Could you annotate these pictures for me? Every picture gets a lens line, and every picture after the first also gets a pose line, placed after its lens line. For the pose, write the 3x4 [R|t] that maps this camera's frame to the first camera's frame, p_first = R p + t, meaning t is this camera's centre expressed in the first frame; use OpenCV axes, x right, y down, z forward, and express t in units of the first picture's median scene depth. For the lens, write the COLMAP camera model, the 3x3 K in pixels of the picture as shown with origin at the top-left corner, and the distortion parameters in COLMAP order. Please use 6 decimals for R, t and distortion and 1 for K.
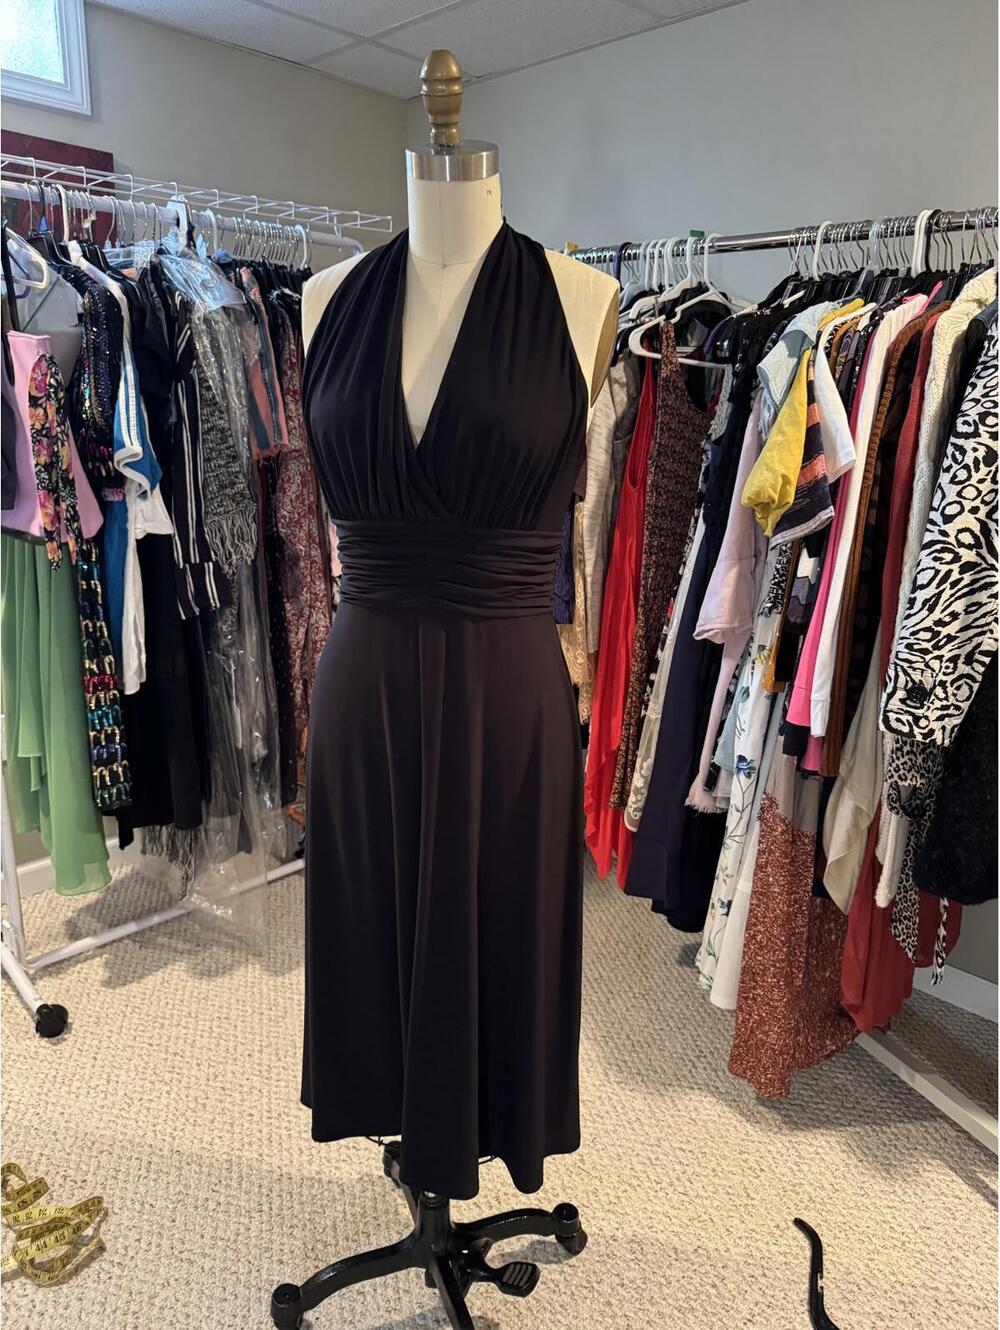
lens RADIAL K [[938.5, 0, 494.8], [0, 938.5, 669.1], [0, 0, 1]] dist [-0.009832, -0.011212]
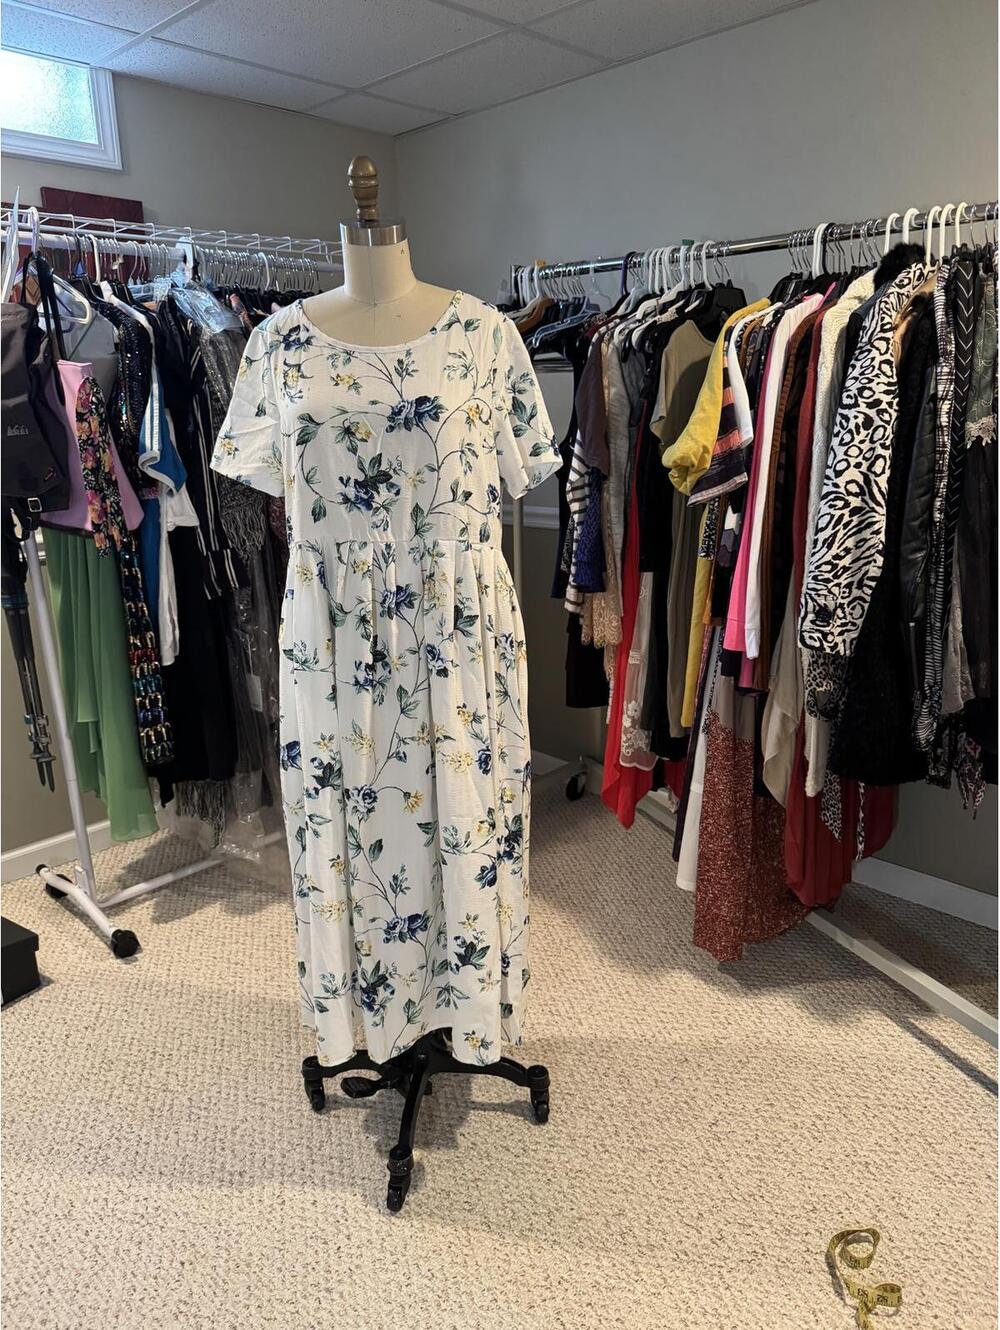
lens RADIAL K [[938.5, 0, 509.1], [0, 938.5, 666.2], [0, 0, 1]] dist [-0.009832, -0.011212]
pose [[0.998746, -0.049882, -0.004255, 0.028414], [0.049877, 0.998754, -0.001335, 0.059514], [0.004316, 0.001121, 0.999990, -0.198516]]
